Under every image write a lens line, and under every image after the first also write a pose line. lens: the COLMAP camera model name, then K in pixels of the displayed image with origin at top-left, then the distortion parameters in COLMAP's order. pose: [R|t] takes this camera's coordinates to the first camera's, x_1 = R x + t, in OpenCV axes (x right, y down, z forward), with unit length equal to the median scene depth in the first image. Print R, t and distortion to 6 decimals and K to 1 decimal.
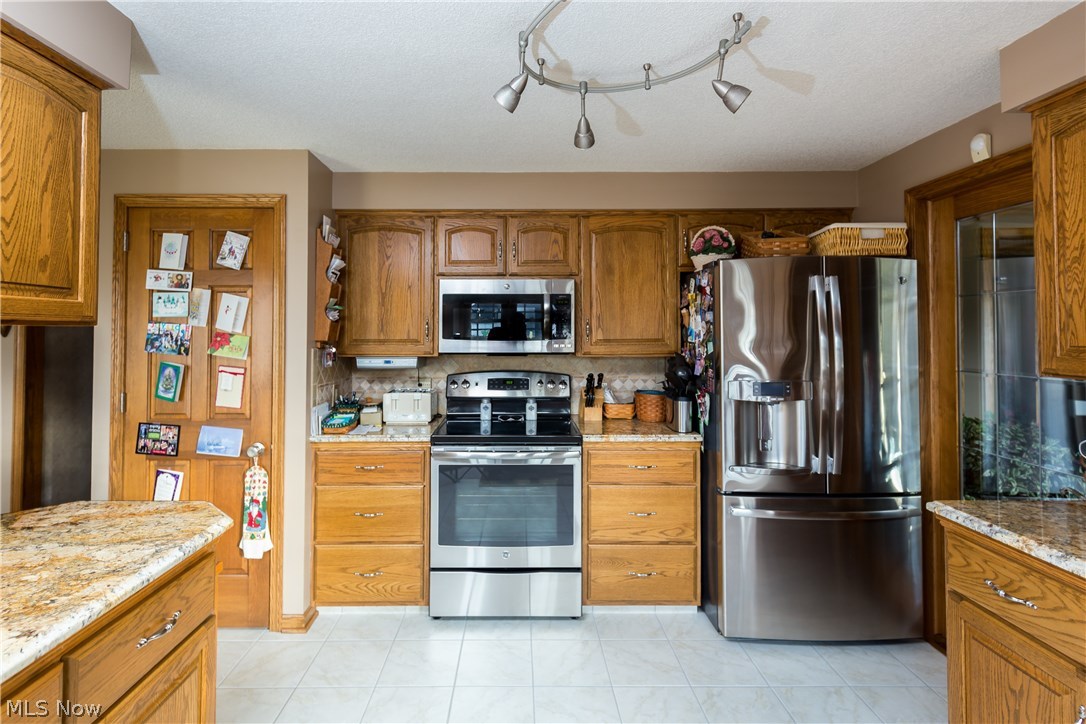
lens RADIAL K [[508.3, 0, 540.2], [0, 508.3, 323.2], [0, 0, 1]] dist [-0.001573, -0.002501]
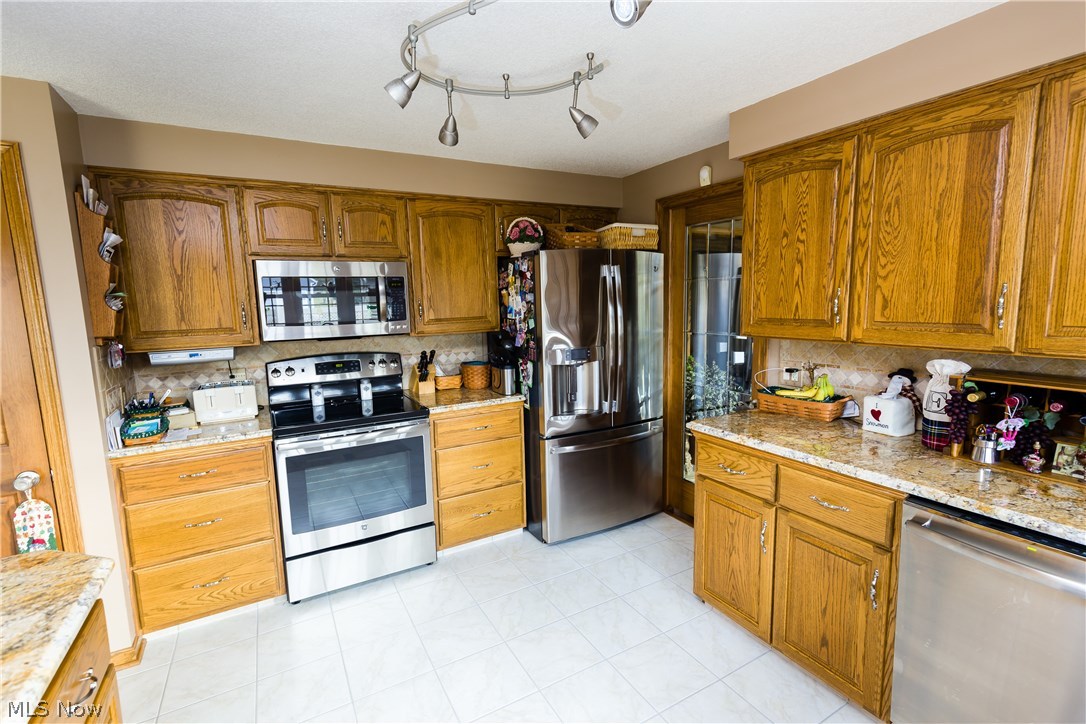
lens RADIAL K [[508.3, 0, 517.1], [0, 508.3, 356.0], [0, 0, 1]] dist [-0.001573, -0.002501]
pose [[0.870015, -0.082238, 0.486119, -0.278048], [0.009615, 0.988633, 0.150042, -0.055207], [-0.492932, -0.125864, 0.860916, -0.028947]]
